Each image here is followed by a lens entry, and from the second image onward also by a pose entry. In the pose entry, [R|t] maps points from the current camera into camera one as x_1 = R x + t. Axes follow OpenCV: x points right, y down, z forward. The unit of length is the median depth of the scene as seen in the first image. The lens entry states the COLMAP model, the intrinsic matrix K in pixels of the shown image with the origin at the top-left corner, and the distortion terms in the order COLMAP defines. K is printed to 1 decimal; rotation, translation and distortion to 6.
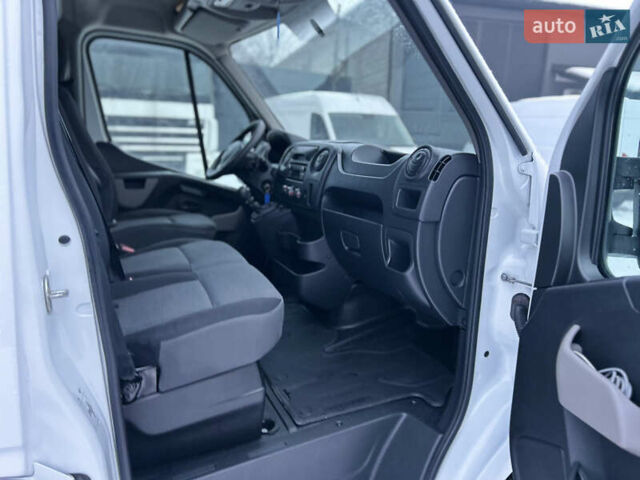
lens RADIAL K [[485.6, 0, 320.0], [0, 485.6, 240.0], [0, 0, 1]] dist [0.087041, -0.081945]
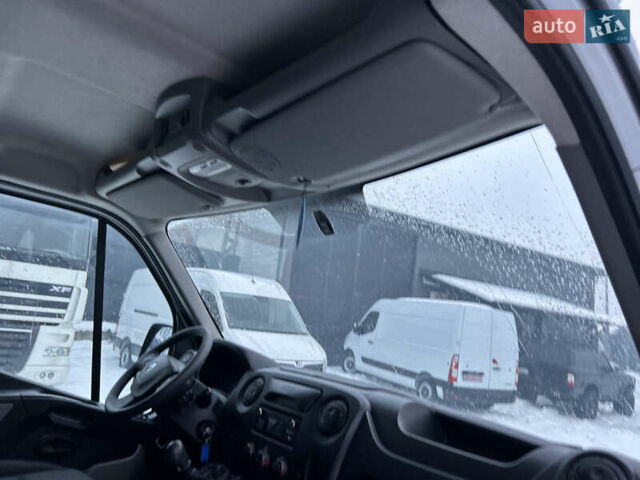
lens RADIAL K [[476.7, 0, 320.6], [0, 476.7, 250.8], [0, 0, 1]] dist [0.063712, -0.077661]
pose [[0.956804, 0.123086, 0.263395, -0.171761], [-0.030880, 0.943861, -0.328897, -0.140304], [-0.289091, 0.306556, 0.906890, 0.331263]]
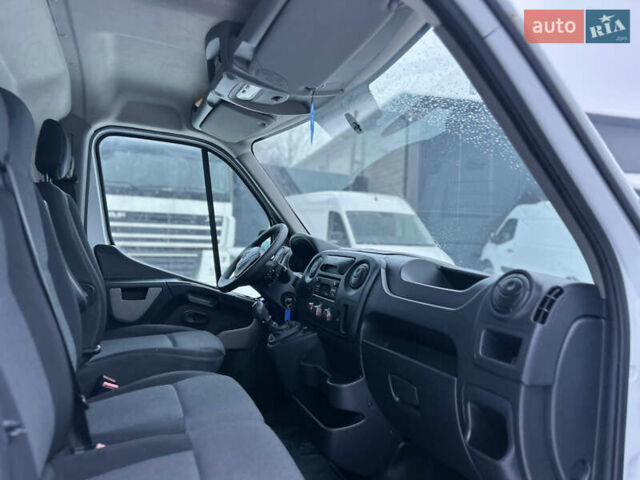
lens RADIAL K [[475.4, 0, 320.0], [0, 475.4, 240.0], [0, 0, 1]] dist [0.065525, -0.072683]
pose [[0.999527, 0.014856, -0.026918, -0.035554], [-0.019661, 0.981944, -0.188150, -0.063267], [0.023637, 0.188590, 0.981771, 0.191199]]
